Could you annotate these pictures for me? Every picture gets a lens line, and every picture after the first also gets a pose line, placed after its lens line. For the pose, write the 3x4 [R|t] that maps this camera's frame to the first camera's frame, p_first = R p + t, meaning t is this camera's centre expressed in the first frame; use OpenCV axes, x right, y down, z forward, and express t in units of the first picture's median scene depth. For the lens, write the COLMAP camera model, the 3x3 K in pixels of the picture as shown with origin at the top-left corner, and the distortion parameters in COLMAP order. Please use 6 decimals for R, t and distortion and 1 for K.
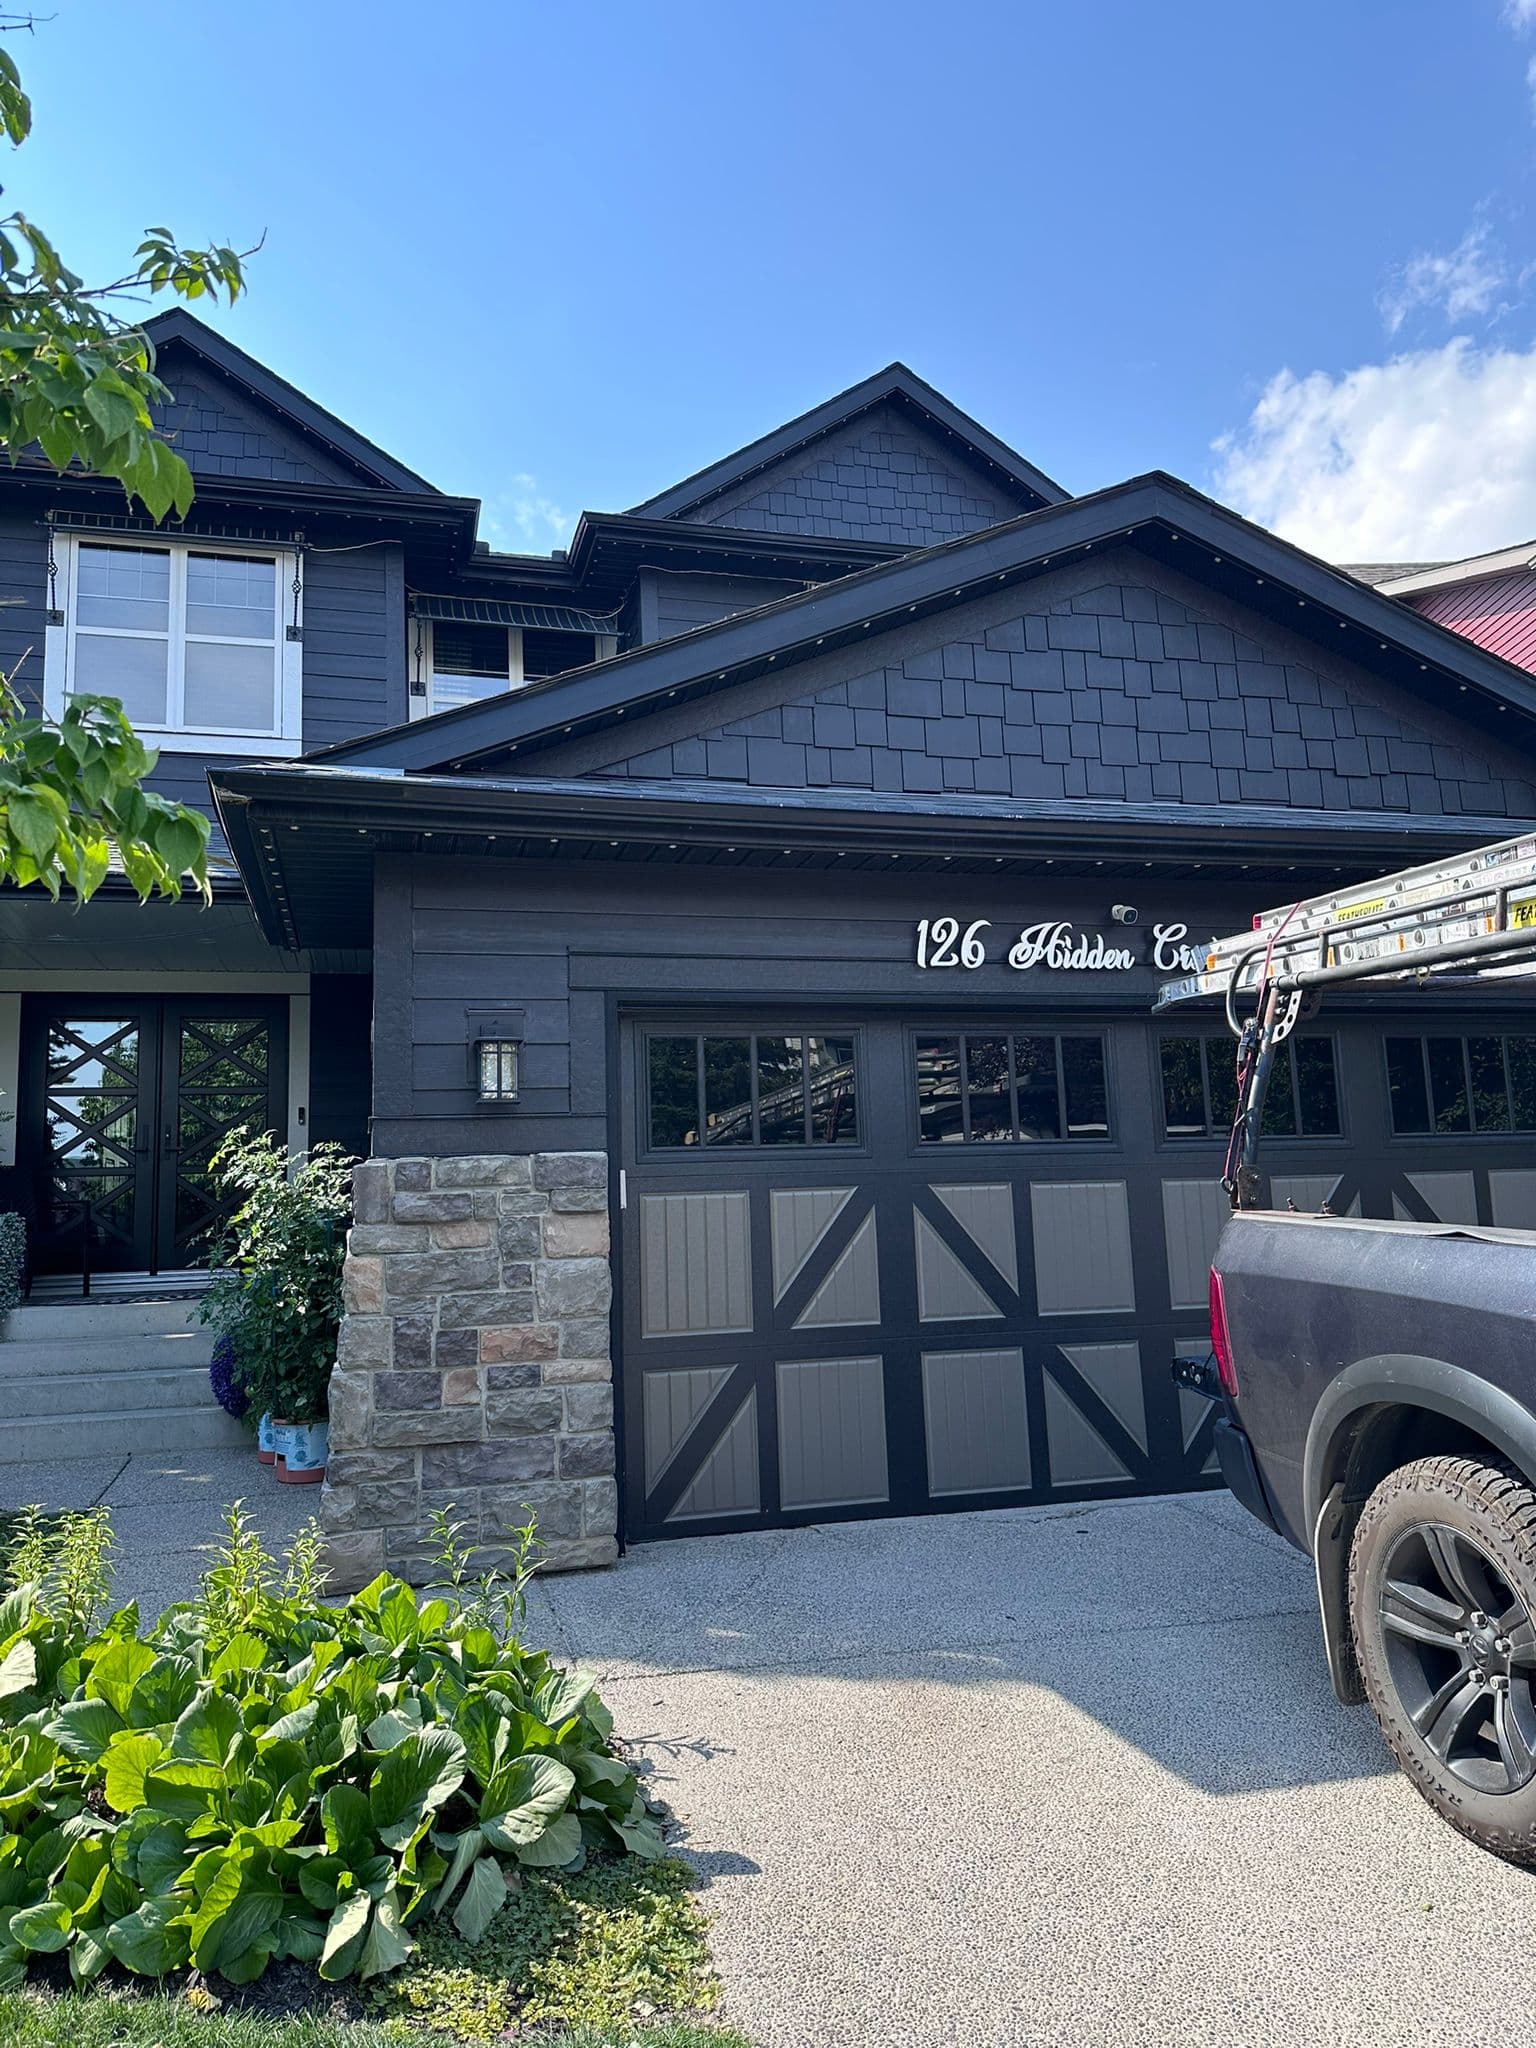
lens RADIAL K [[1403.0, 0, 768.0], [0, 1403.0, 1024.0], [0, 0, 1]] dist [0.087661, -0.168439]
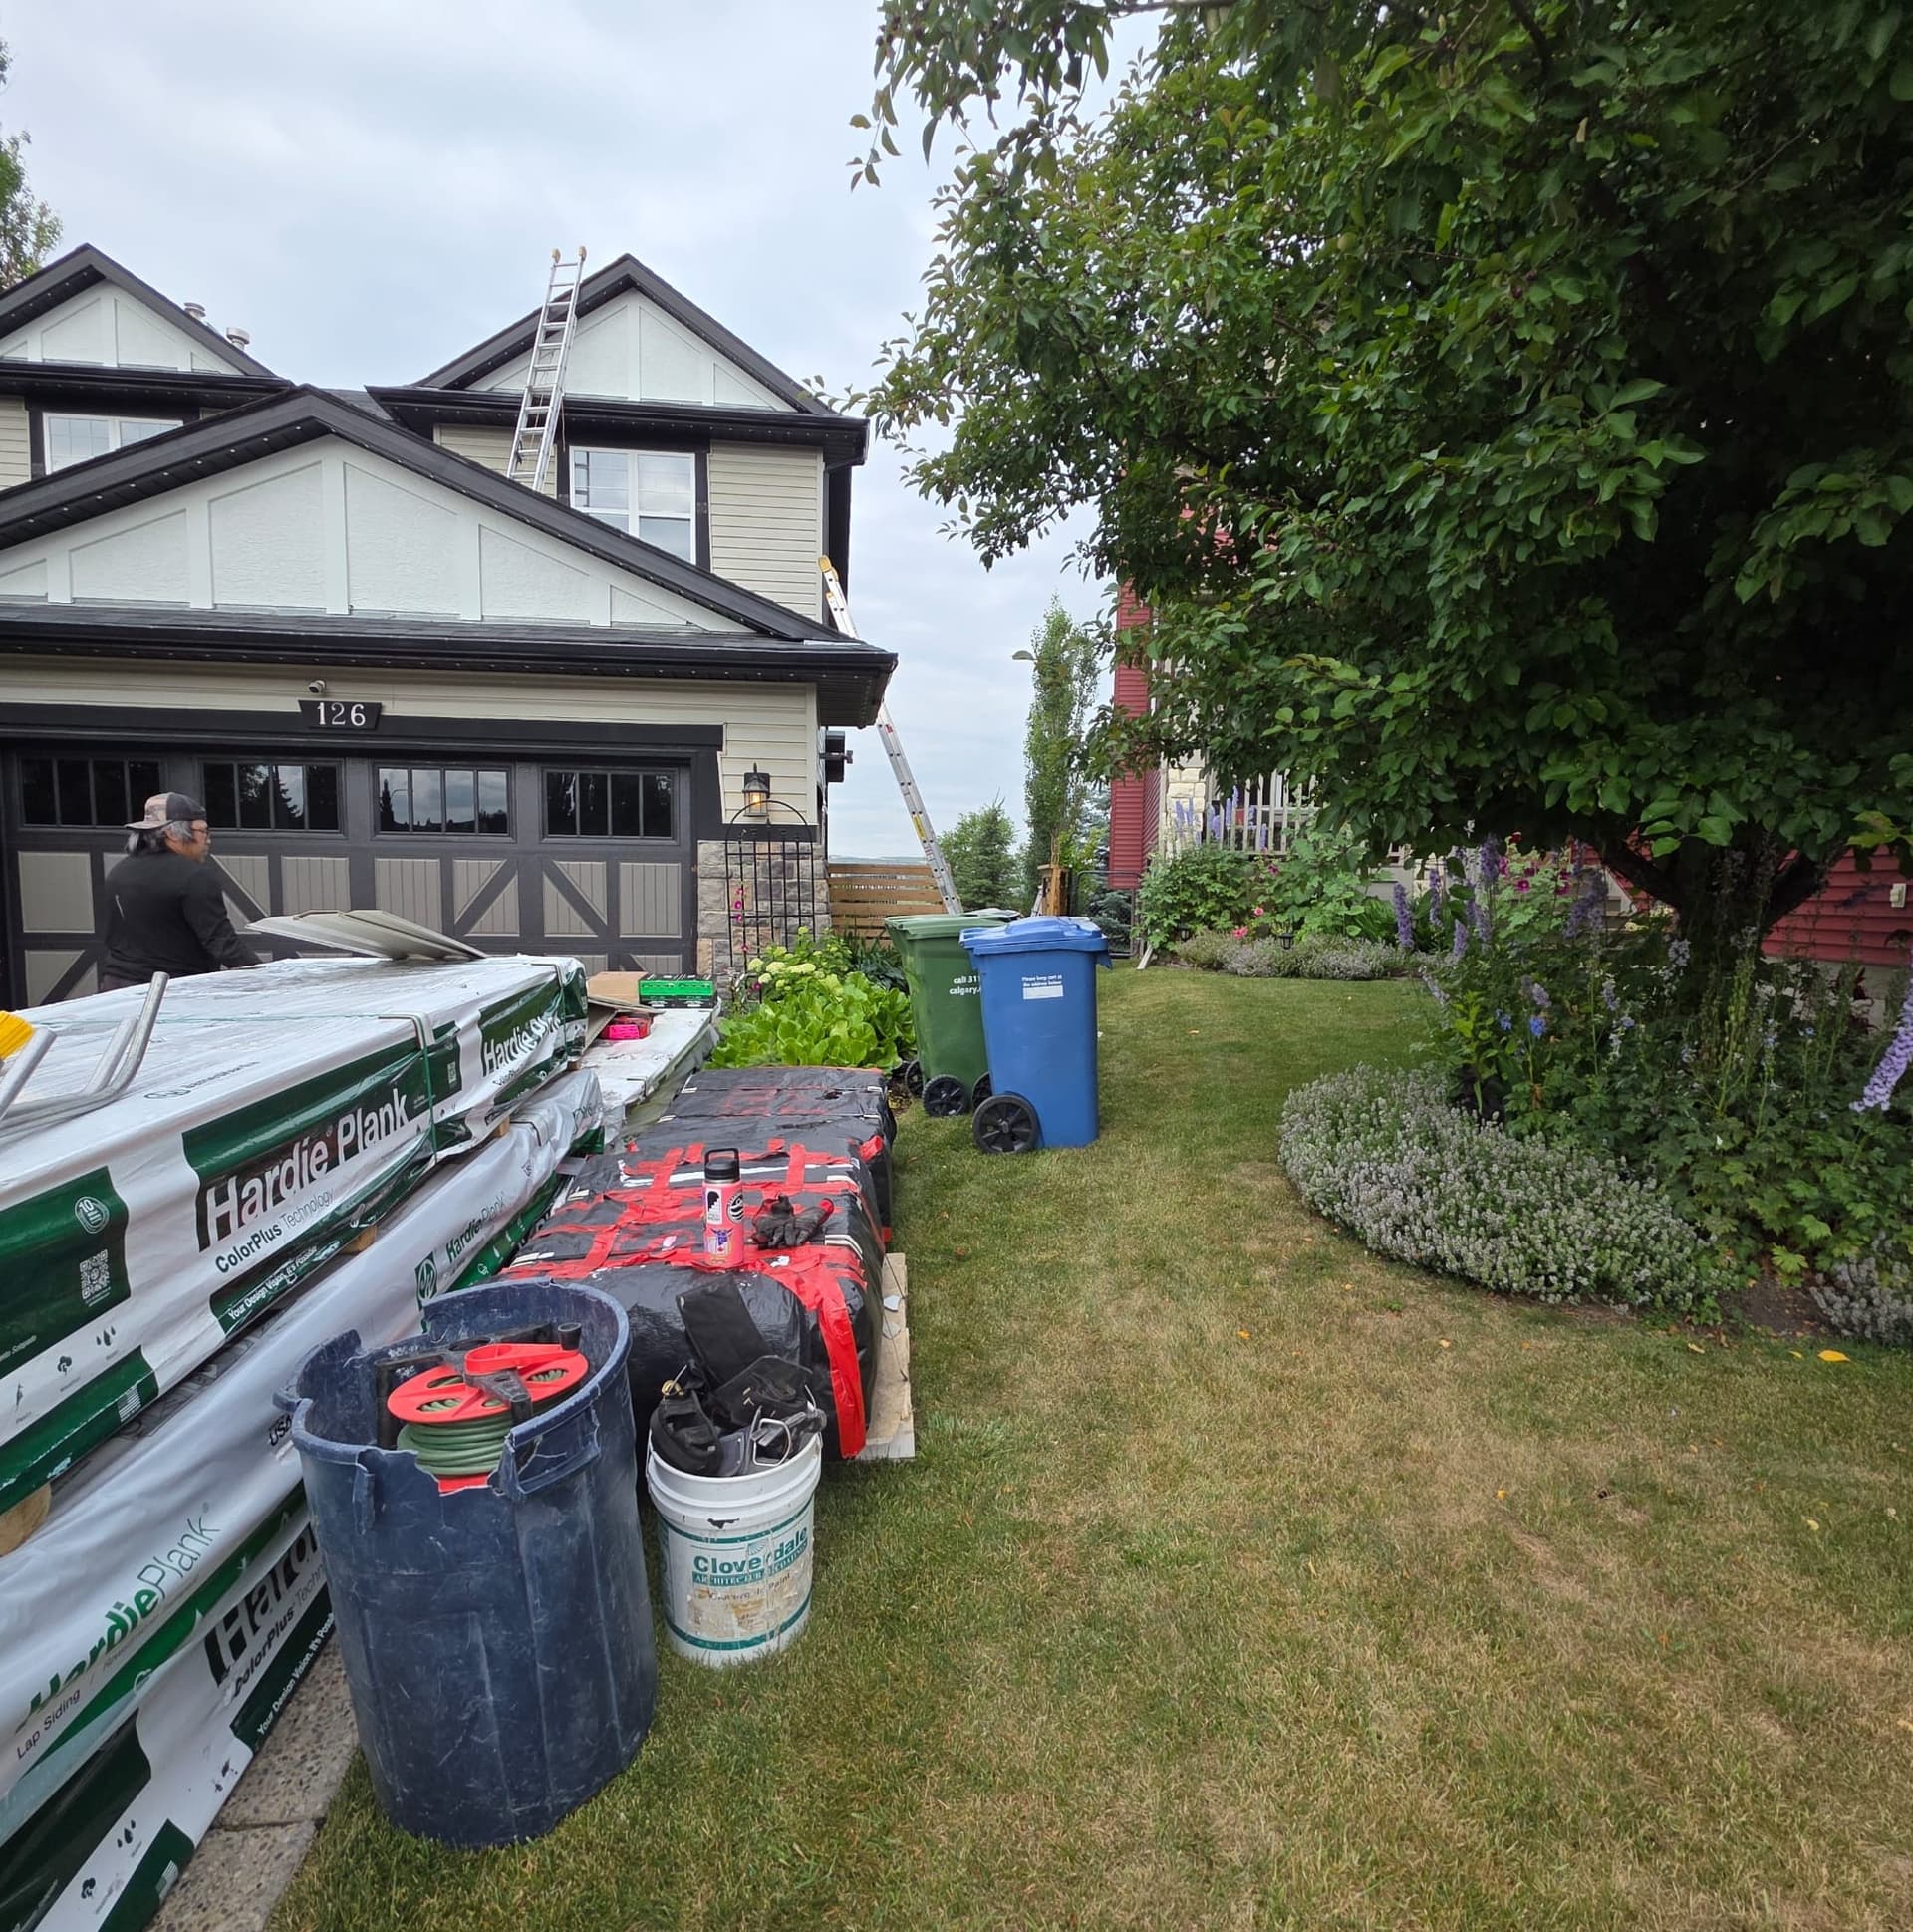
lens RADIAL K [[1022.3, 0, 956.5], [0, 1022.3, 966.0], [0, 0, 1]] dist [0.006578, -0.006459]
pose [[0.987614, 0.058442, -0.145616, 1.223390], [-0.025502, 0.975493, 0.218546, -0.050532], [0.154820, -0.212125, 0.964901, -0.082711]]
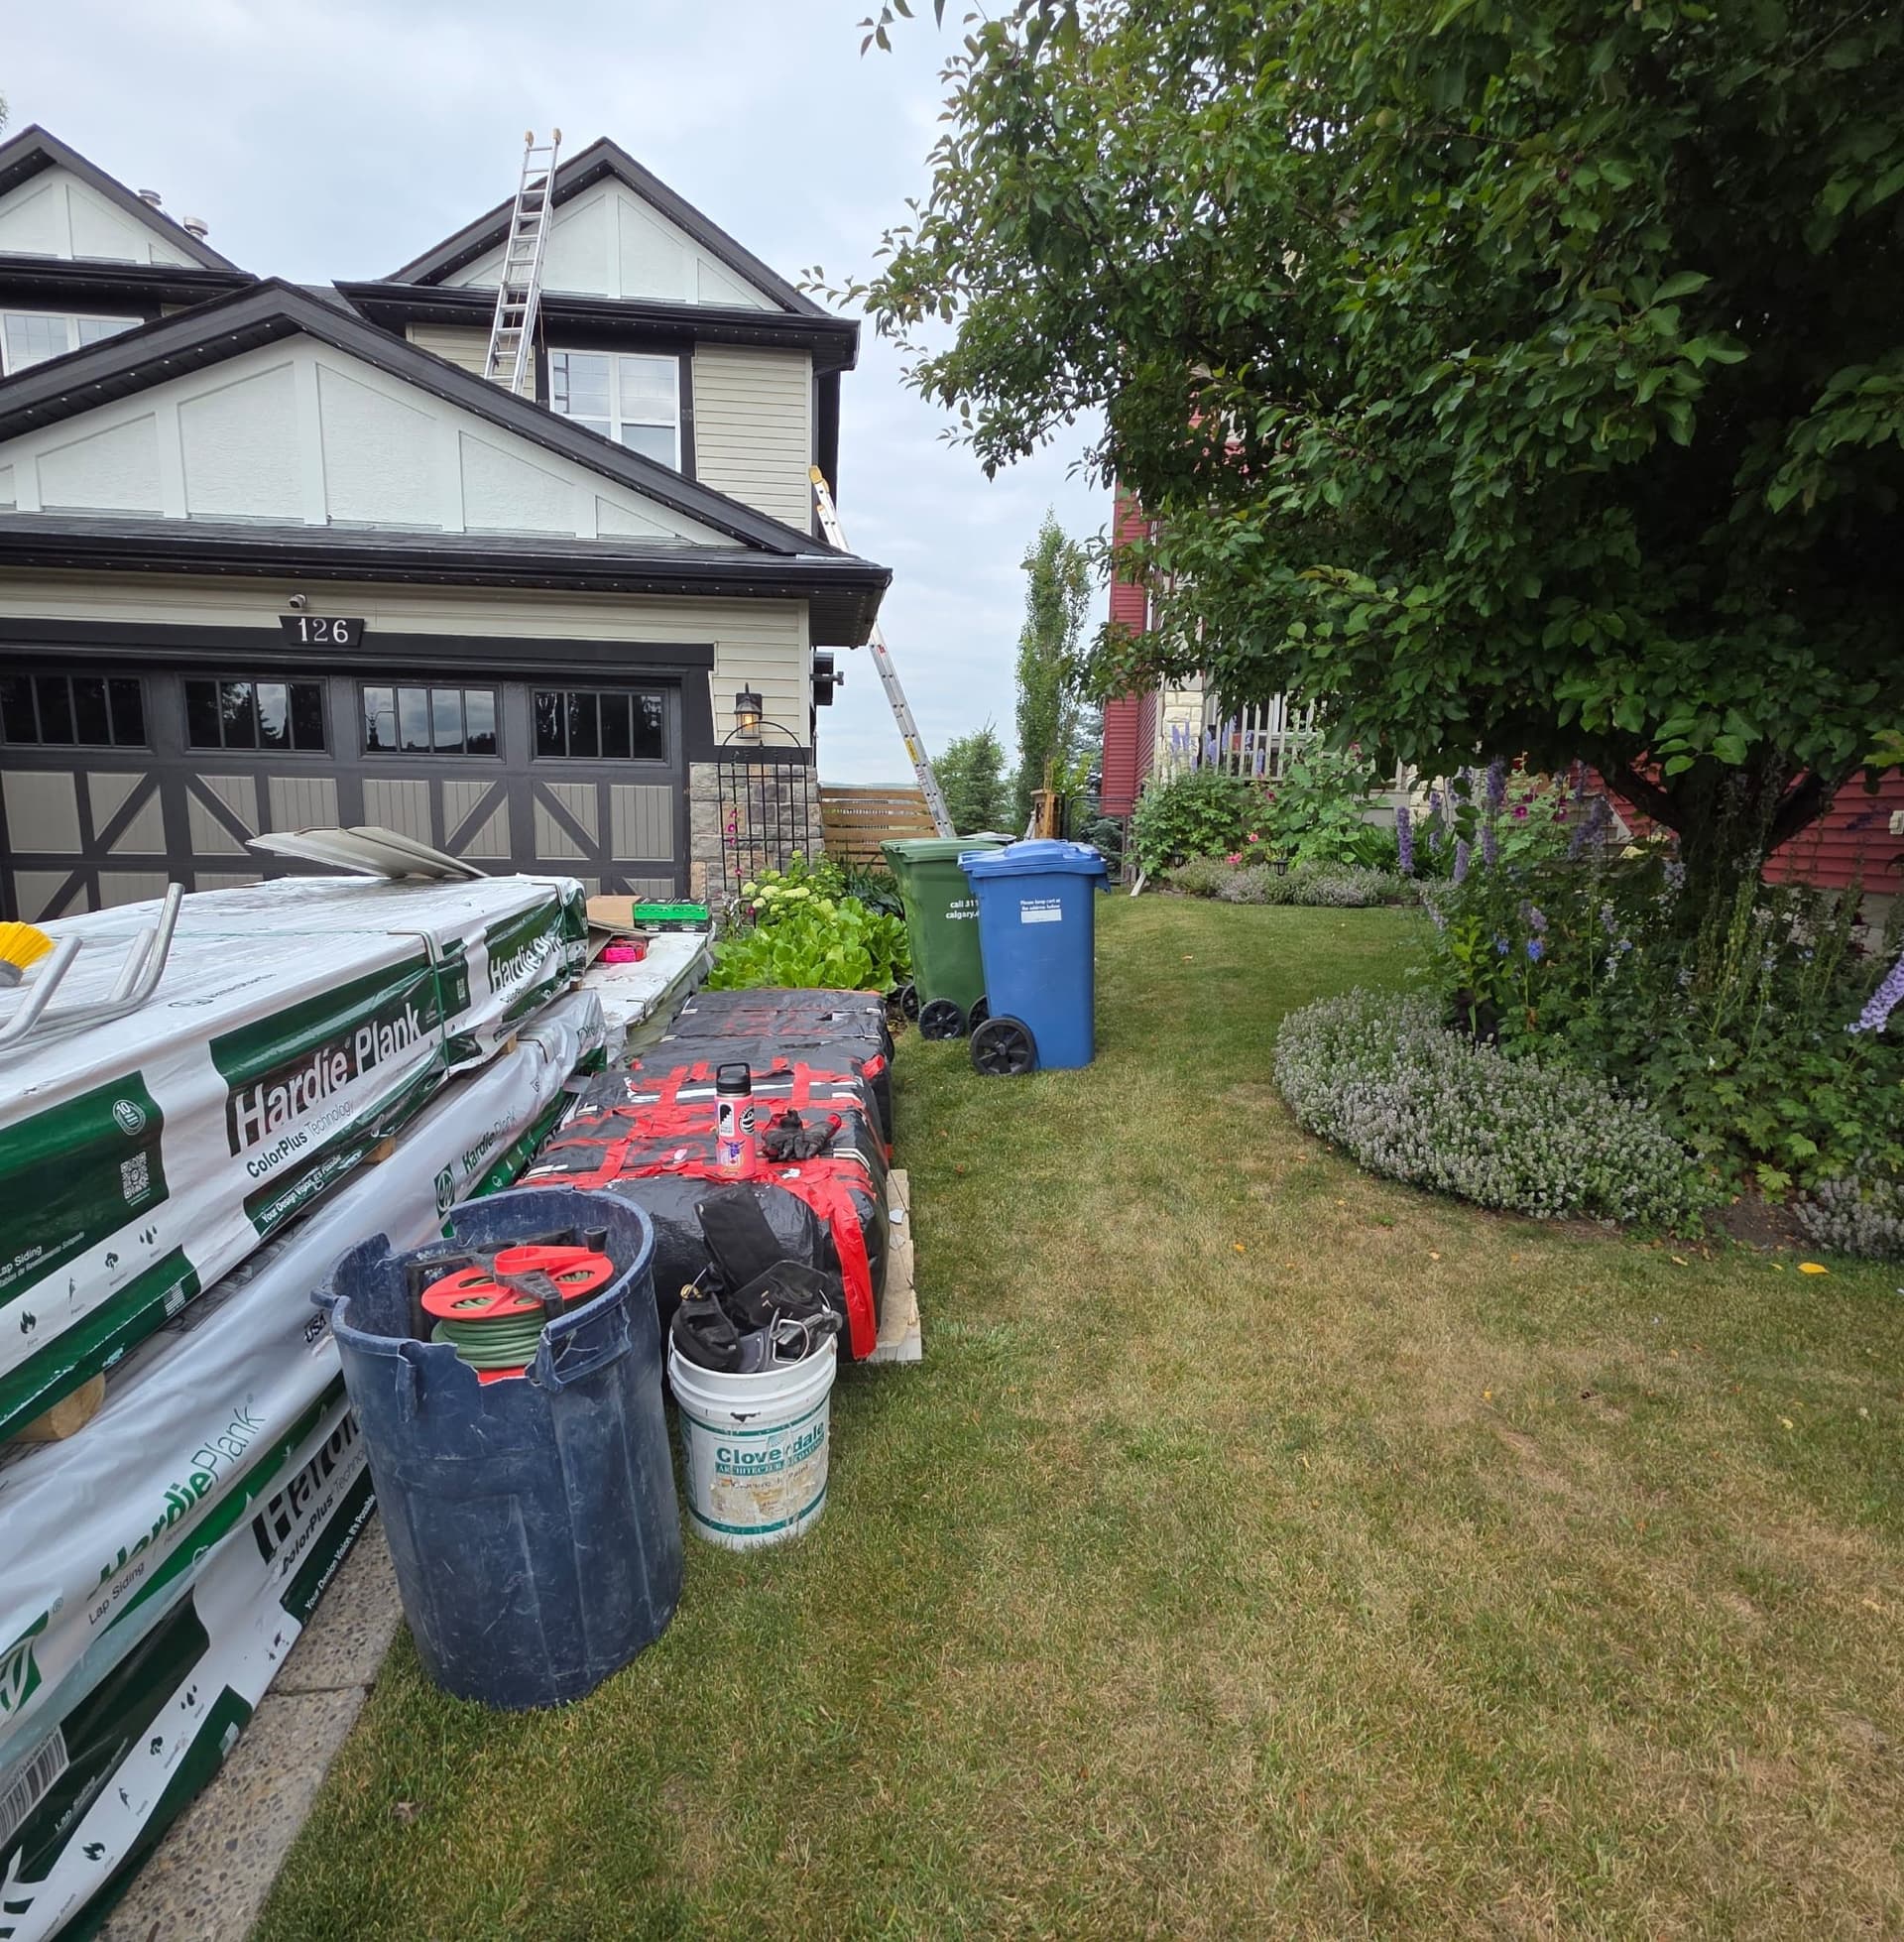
lens RADIAL K [[1023.3, 0, 947.0], [0, 1023.3, 967.9], [0, 0, 1]] dist [0.004923, -0.005641]
pose [[0.987783, 0.072464, -0.137961, 1.211981], [-0.030040, 0.957246, 0.287713, -0.044464], [0.152912, -0.280054, 0.947728, -0.088135]]
